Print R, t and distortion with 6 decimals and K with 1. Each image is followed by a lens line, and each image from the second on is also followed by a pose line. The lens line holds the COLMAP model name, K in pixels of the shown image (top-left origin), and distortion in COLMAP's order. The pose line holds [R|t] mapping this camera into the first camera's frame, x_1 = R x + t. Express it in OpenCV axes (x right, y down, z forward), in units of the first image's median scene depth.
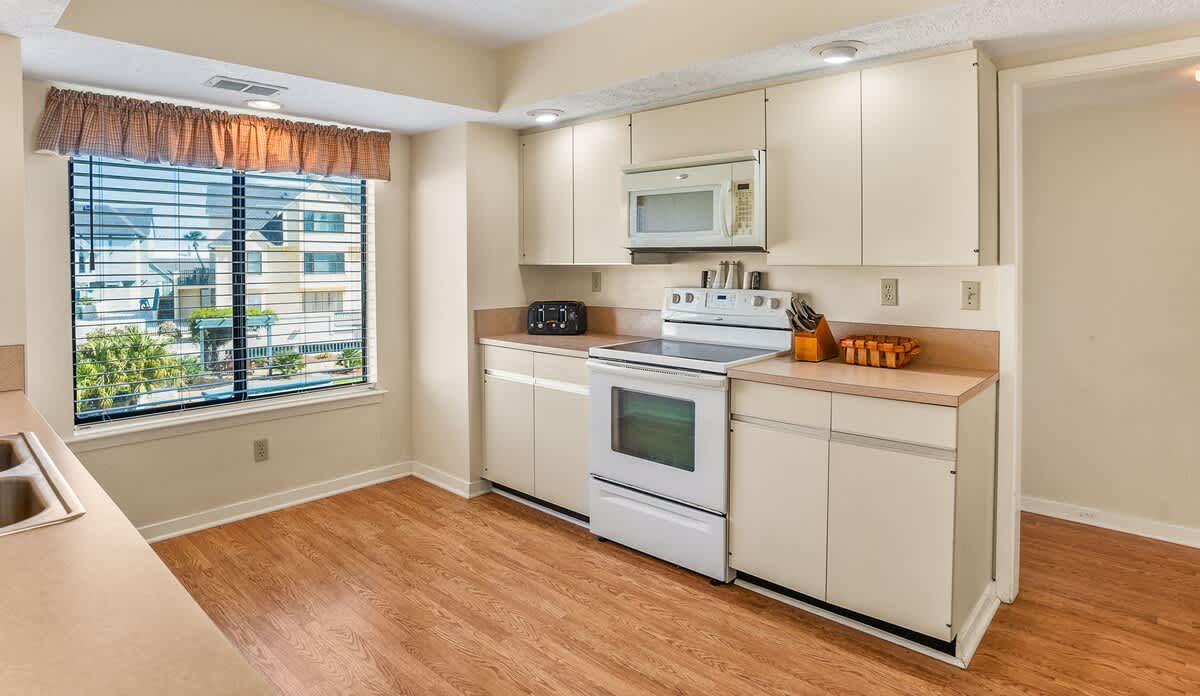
lens RADIAL K [[667.5, 0, 597.5], [0, 667.5, 309.3], [0, 0, 1]] dist [-0.034374, 0.015241]
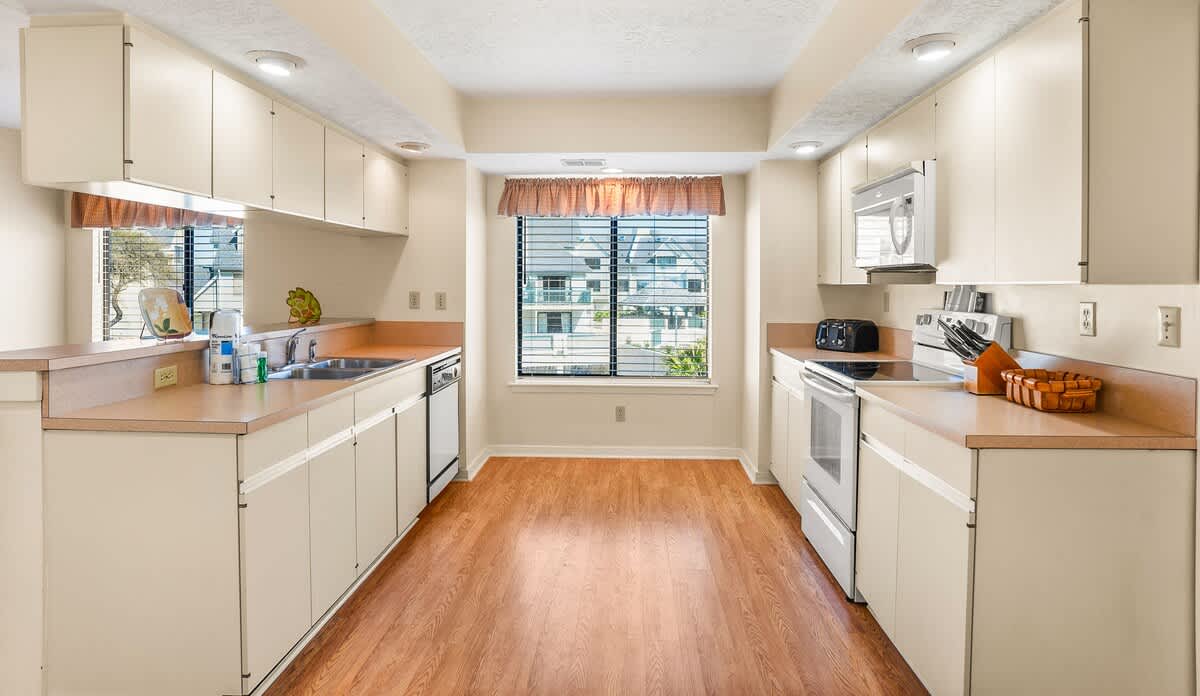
lens RADIAL K [[667.5, 0, 606.7], [0, 667.5, 341.2], [0, 0, 1]] dist [-0.034374, 0.015241]
pose [[0.643472, 0.072213, -0.762056, 0.582904], [-0.064906, 0.997102, 0.039680, 0.005532], [0.762713, 0.023929, 0.646294, 0.053490]]
